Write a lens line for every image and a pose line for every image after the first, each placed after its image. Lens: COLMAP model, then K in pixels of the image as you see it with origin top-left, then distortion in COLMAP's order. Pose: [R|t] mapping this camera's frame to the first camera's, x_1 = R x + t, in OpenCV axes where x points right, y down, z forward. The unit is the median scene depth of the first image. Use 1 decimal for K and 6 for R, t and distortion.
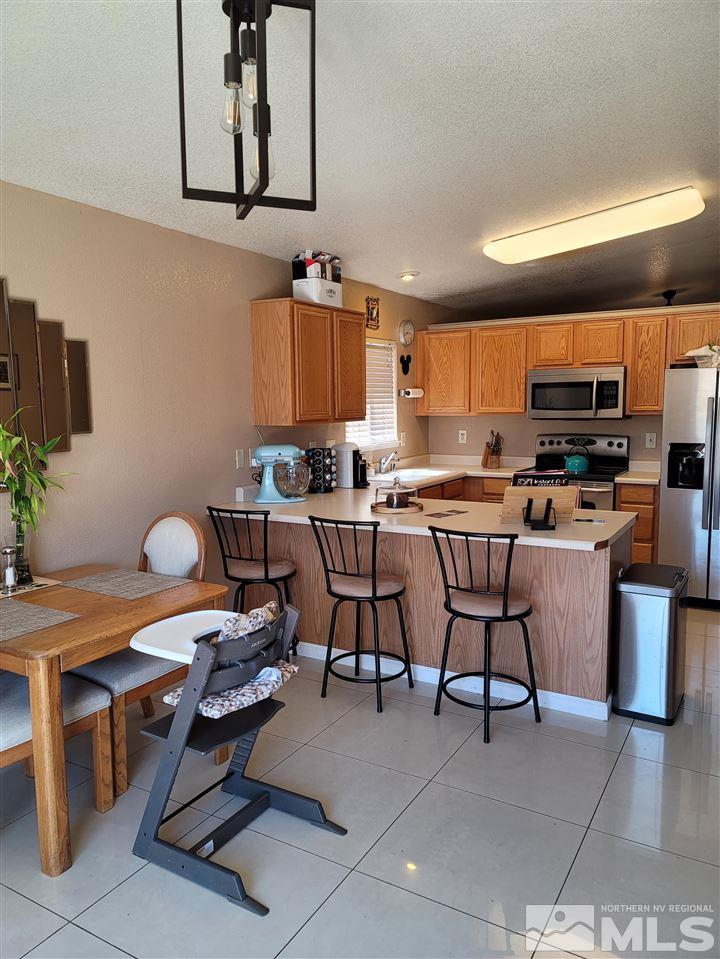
lens RADIAL K [[702.8, 0, 355.8], [0, 702.8, 484.0], [0, 0, 1]] dist [0.074485, -0.054748]
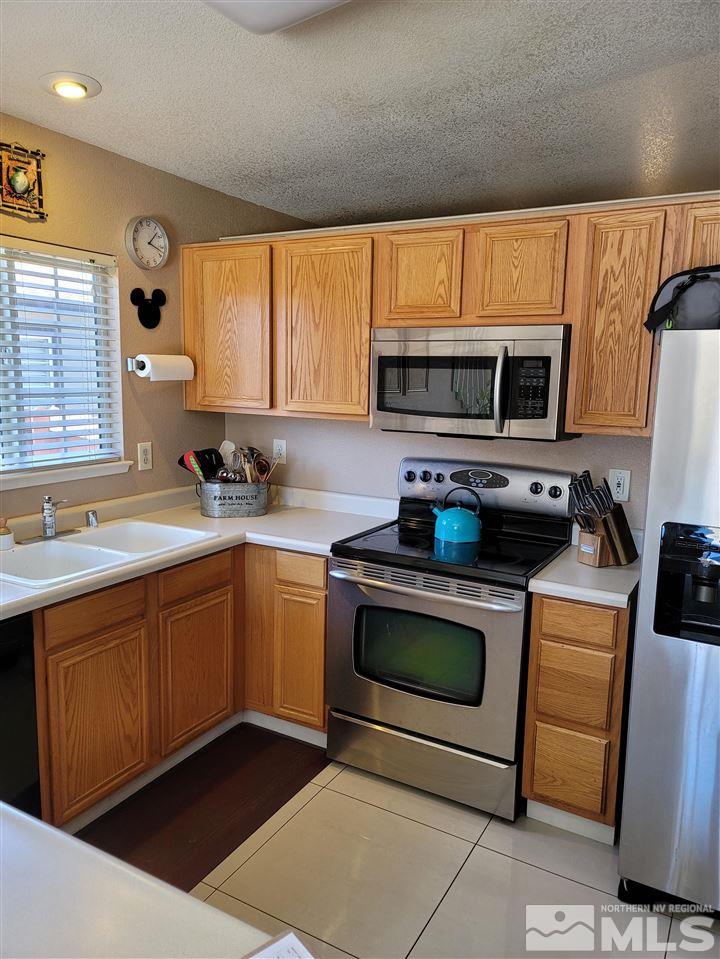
lens RADIAL K [[702.8, 0, 360.6], [0, 702.8, 481.8], [0, 0, 1]] dist [0.074485, -0.054748]
pose [[0.999315, 0.031633, 0.019192, 0.233894], [-0.032396, 0.998640, 0.040858, -0.077816], [-0.017873, -0.041452, 0.998981, 0.530016]]
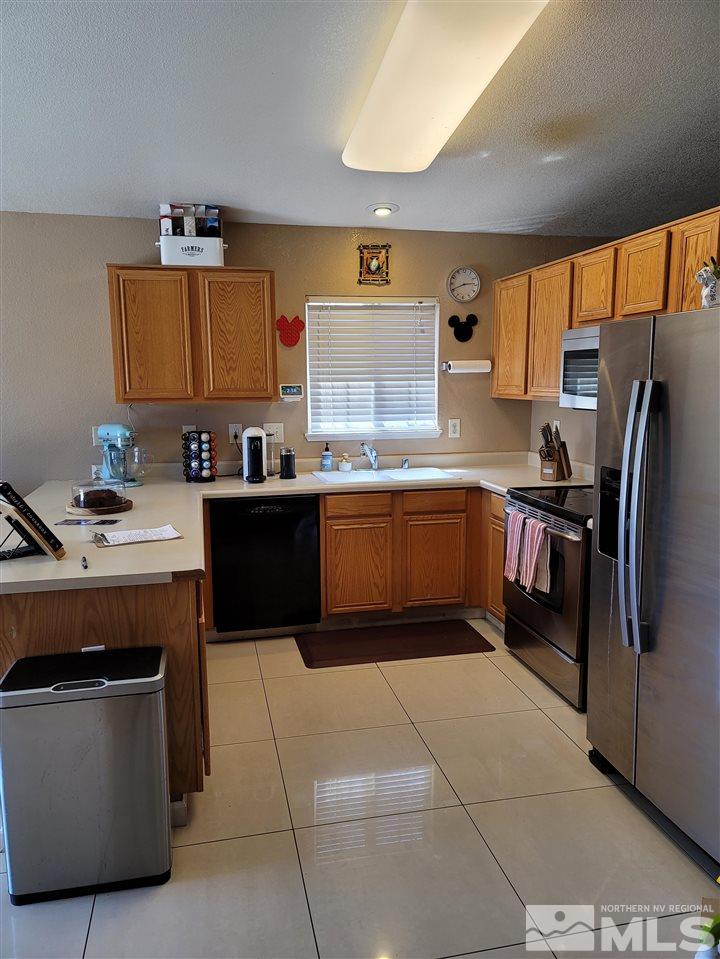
lens RADIAL K [[702.8, 0, 352.4], [0, 702.8, 480.7], [0, 0, 1]] dist [0.074485, -0.054748]
pose [[0.677706, 0.116659, -0.726020, 0.598796], [-0.089256, 0.993085, 0.076256, -0.060797], [0.729895, 0.013123, 0.683433, 0.443328]]
